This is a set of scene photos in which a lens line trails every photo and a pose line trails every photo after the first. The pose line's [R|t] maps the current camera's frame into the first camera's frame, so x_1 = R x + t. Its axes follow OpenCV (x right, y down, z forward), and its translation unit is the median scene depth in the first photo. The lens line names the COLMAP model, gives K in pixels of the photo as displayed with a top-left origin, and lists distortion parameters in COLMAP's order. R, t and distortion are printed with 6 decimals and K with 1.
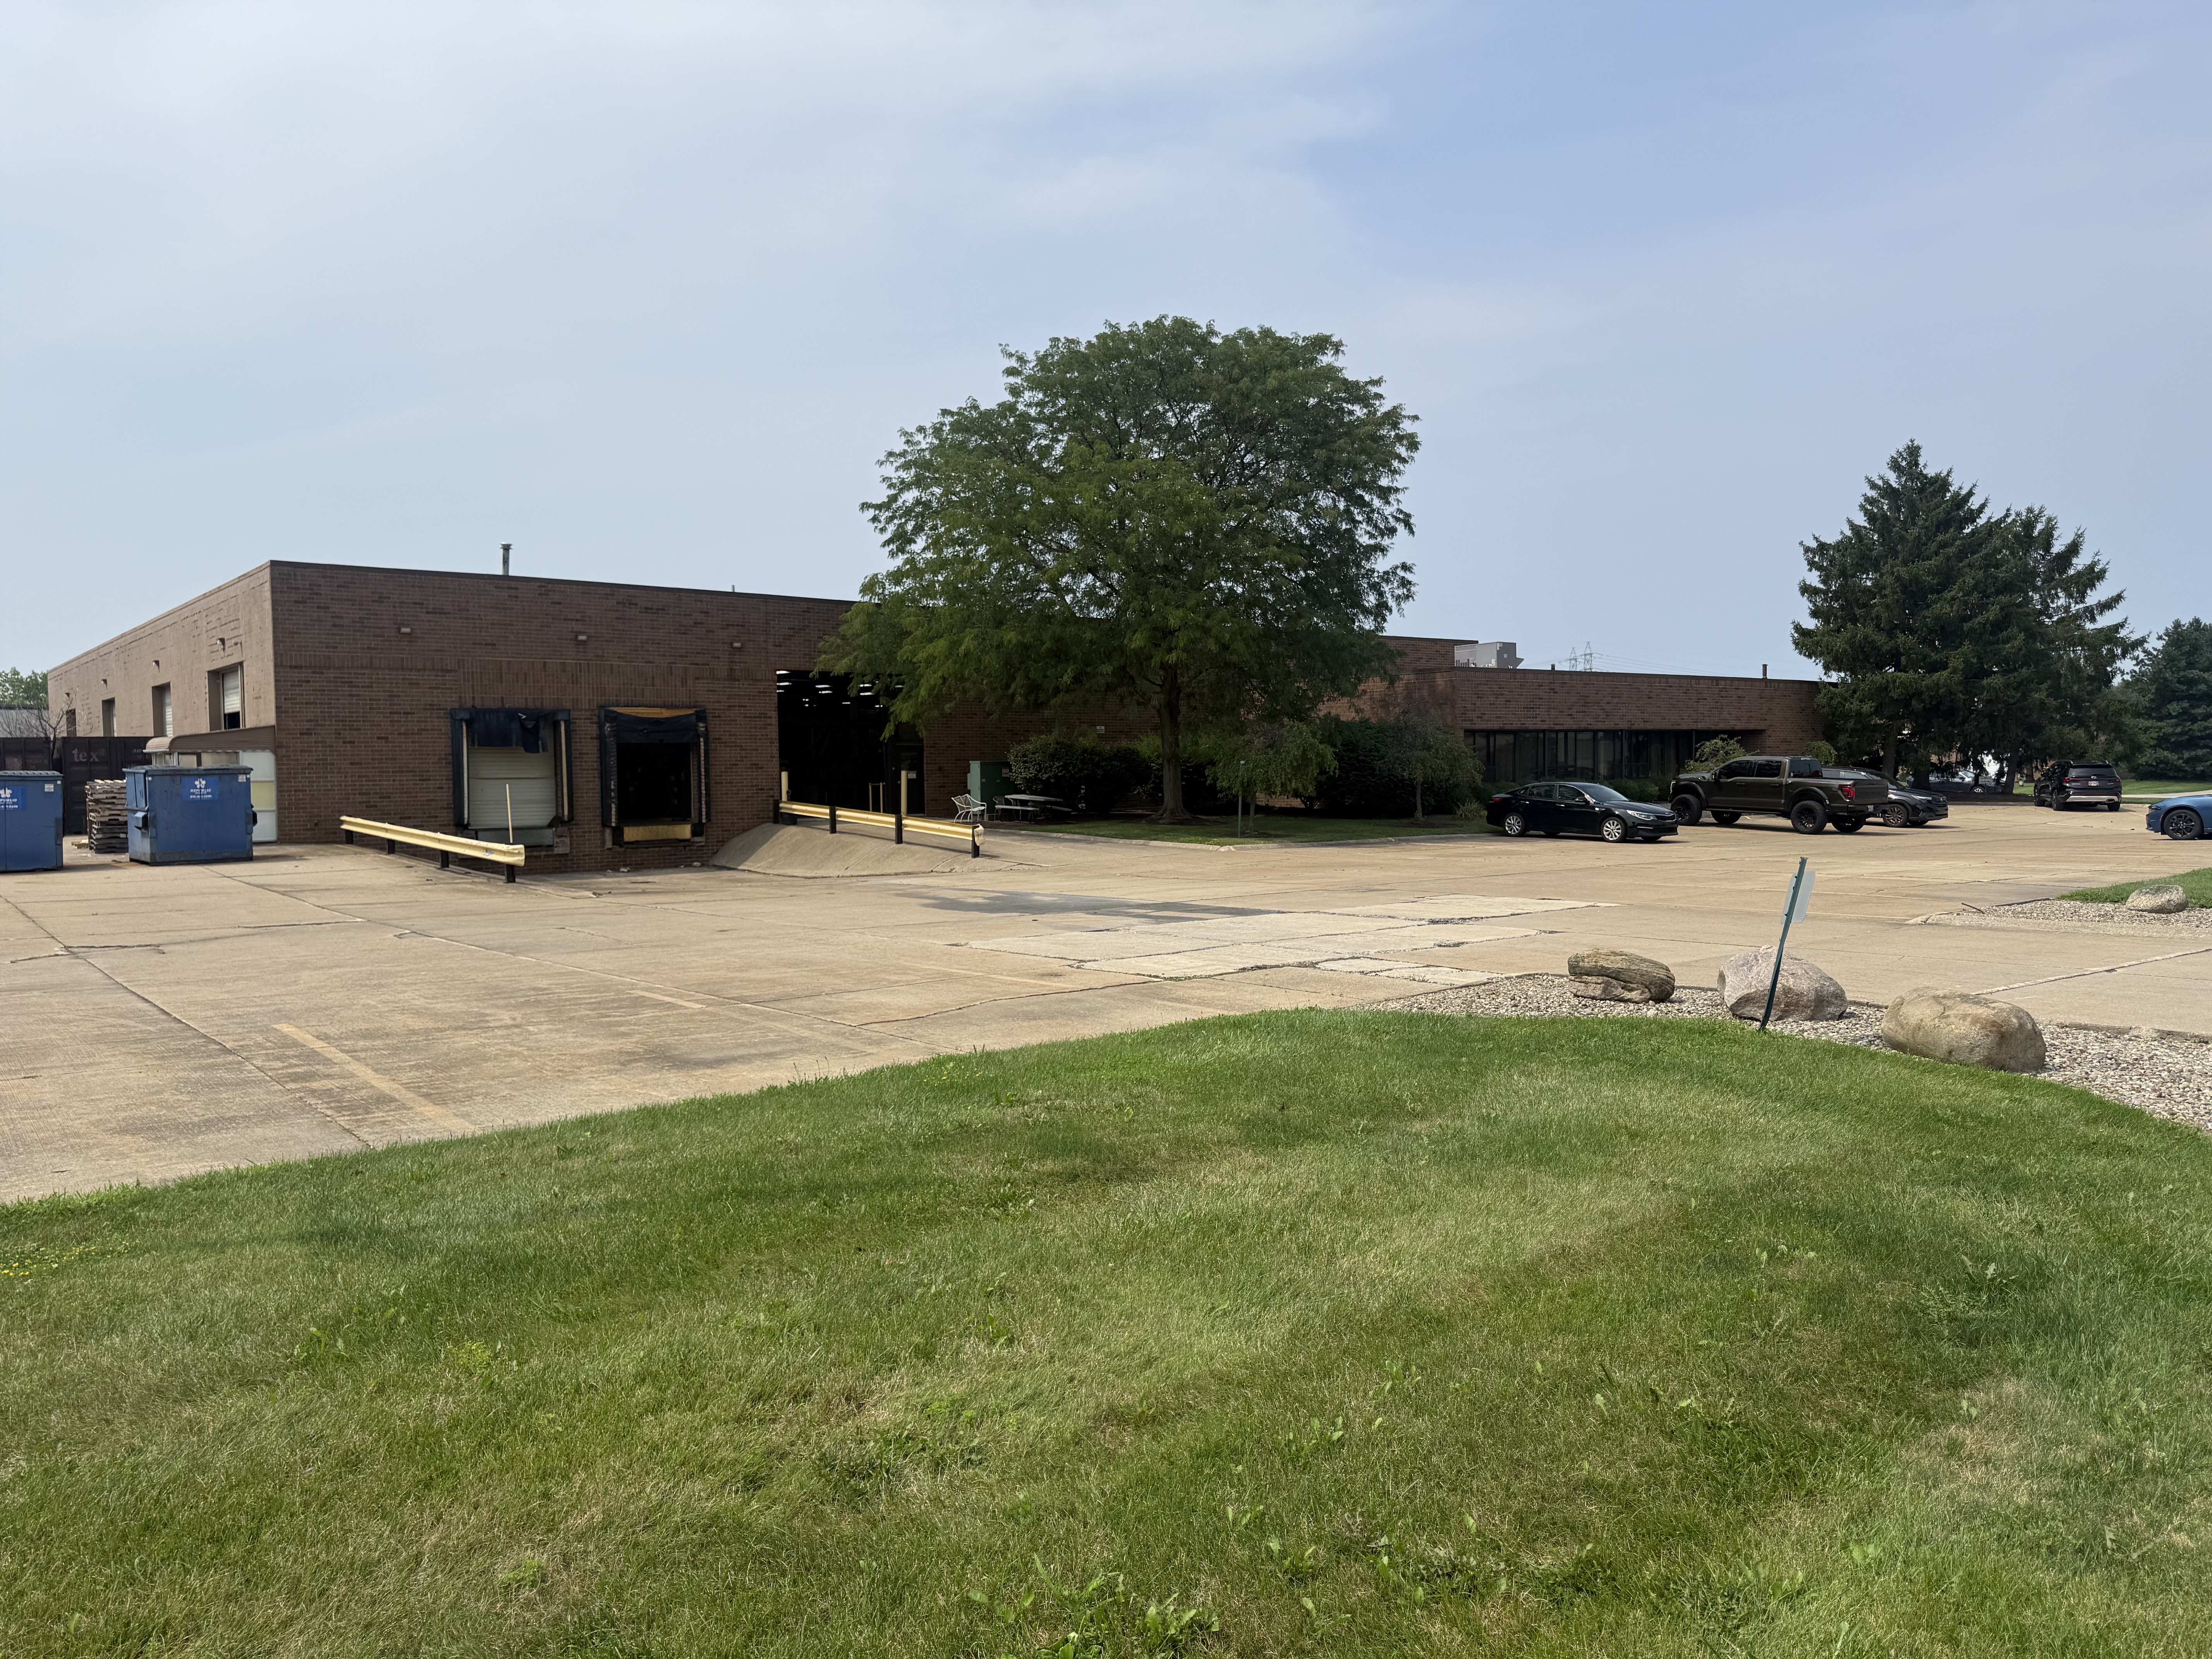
lens RADIAL K [[1580.4, 0, 1102.4], [0, 1580.4, 832.1], [0, 0, 1]] dist [0.110766, -0.163141]
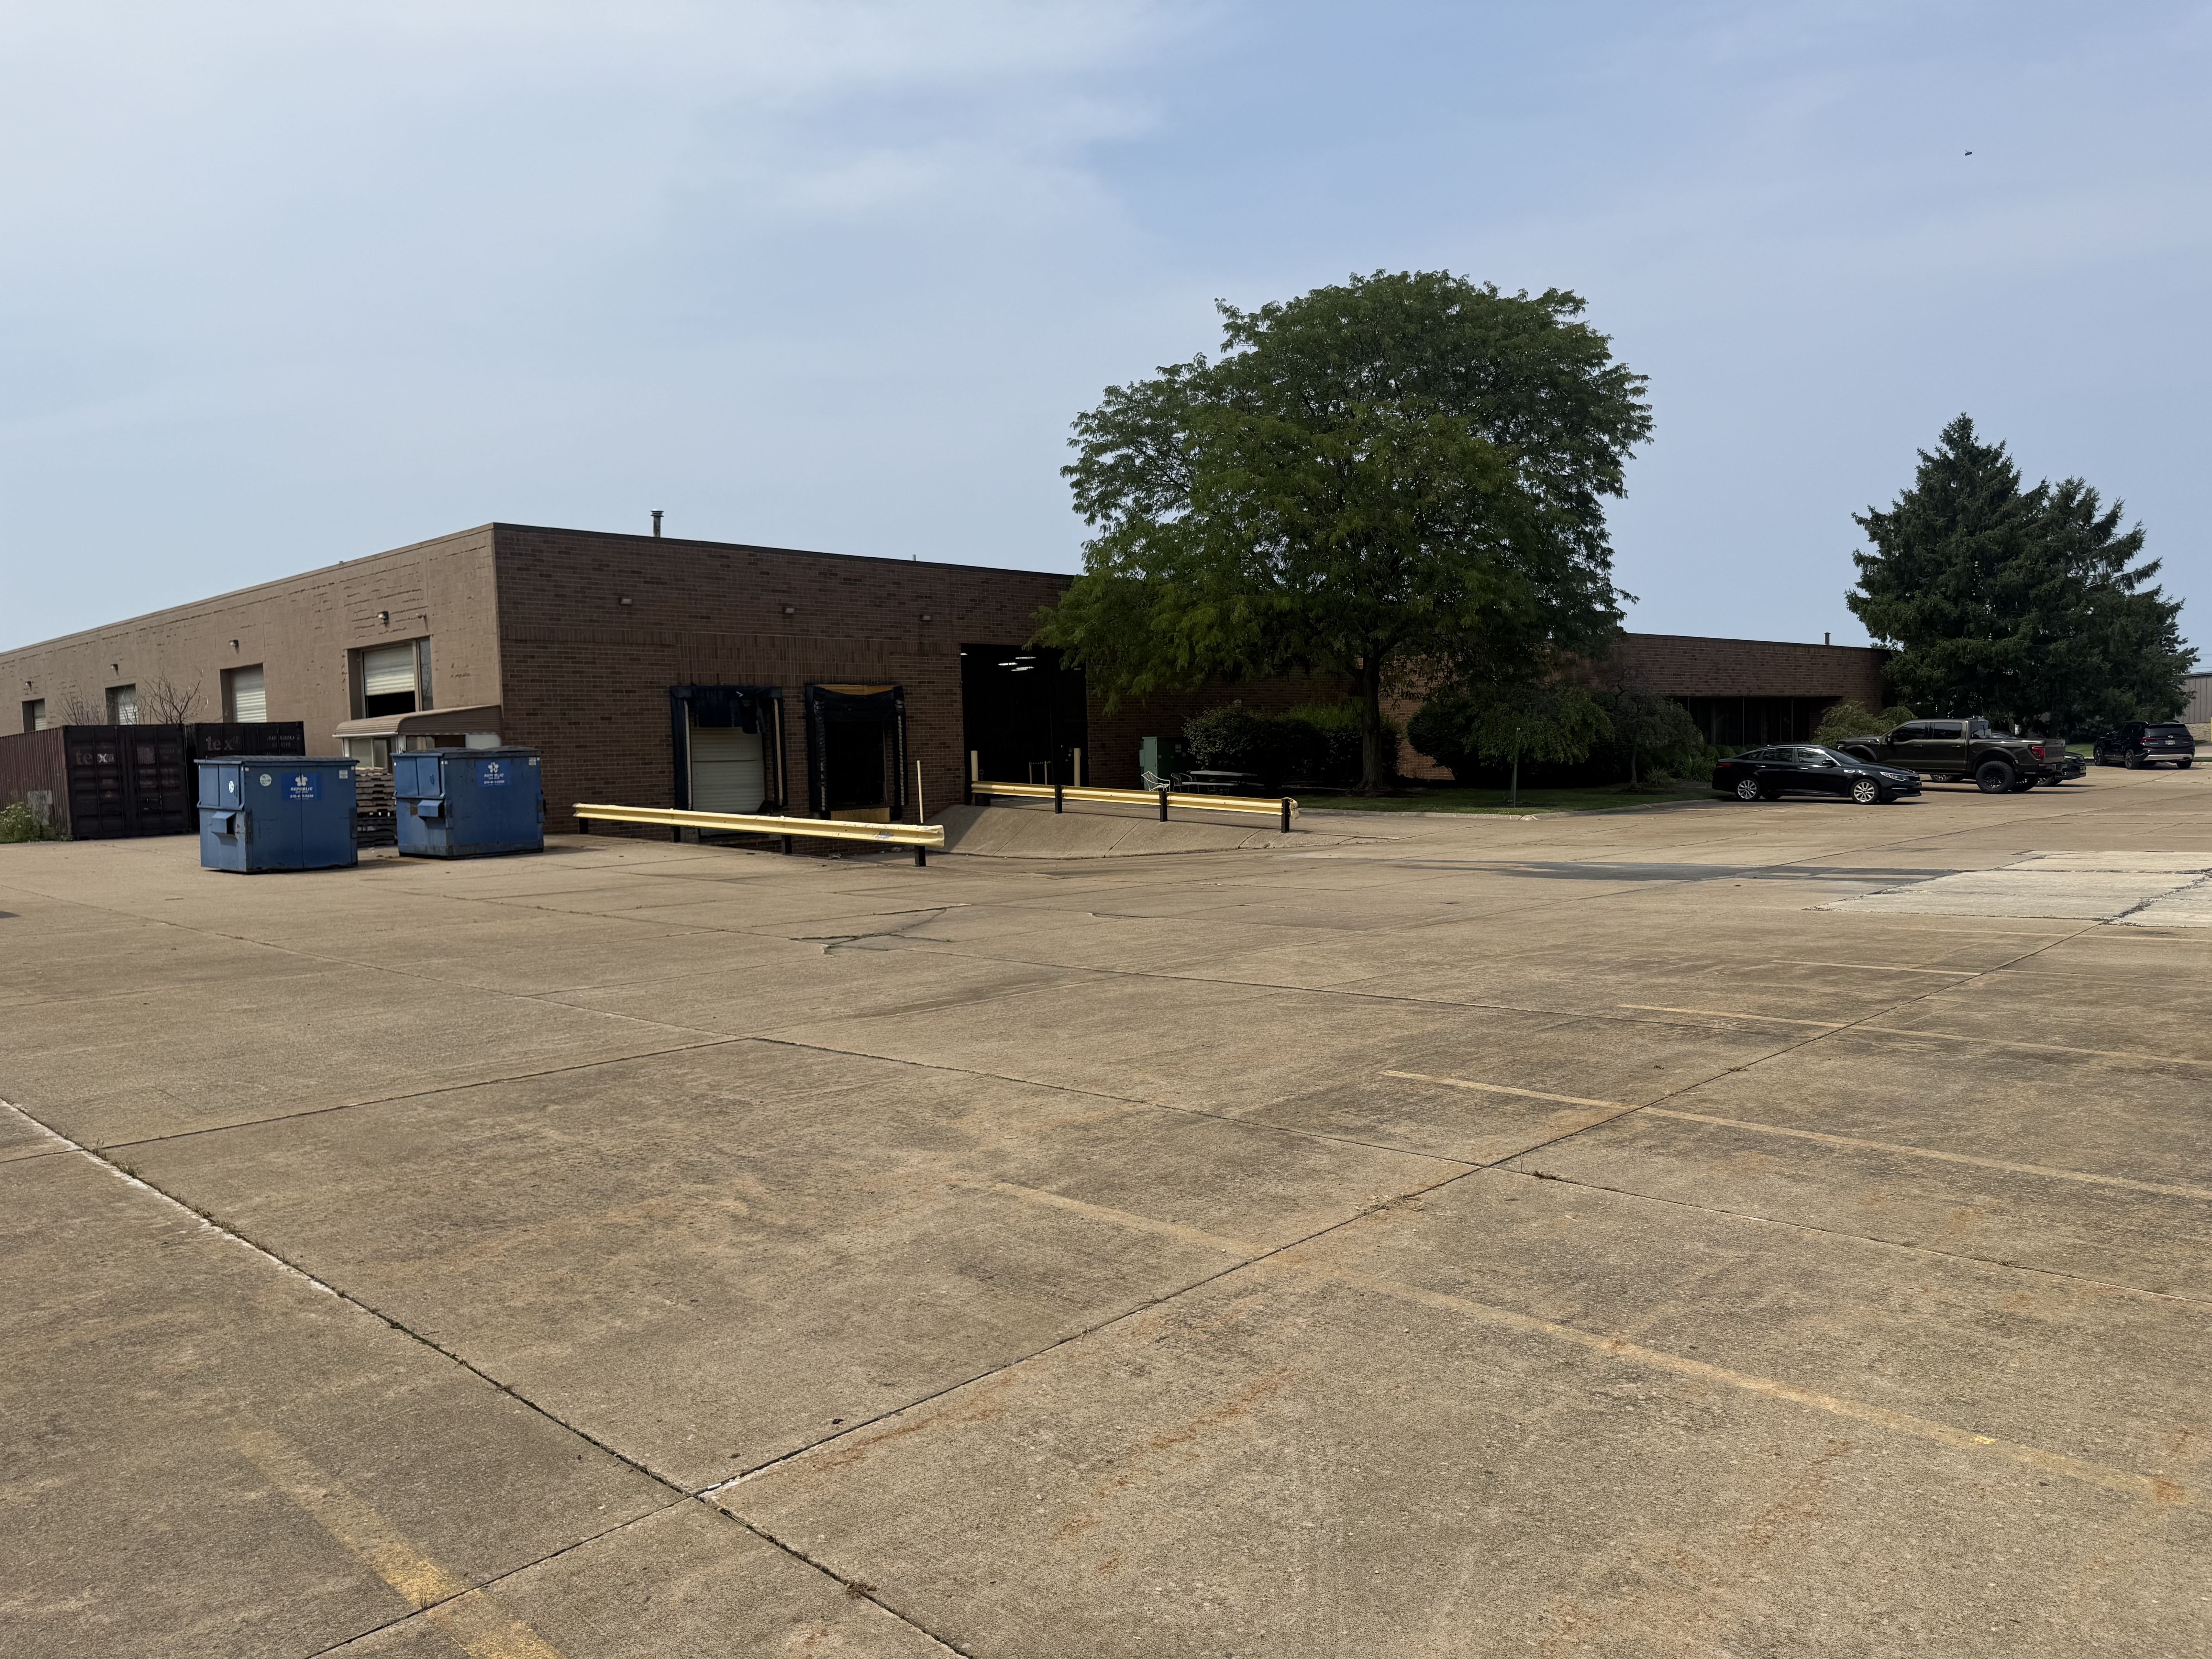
lens RADIAL K [[1539.6, 0, 1048.9], [0, 1539.6, 832.5], [0, 0, 1]] dist [0.130680, -0.145306]
pose [[0.993404, -0.022203, 0.112501, -0.264378], [0.021261, 0.999728, 0.009560, 0.003264], [-0.112683, -0.007105, 0.993606, 0.074171]]
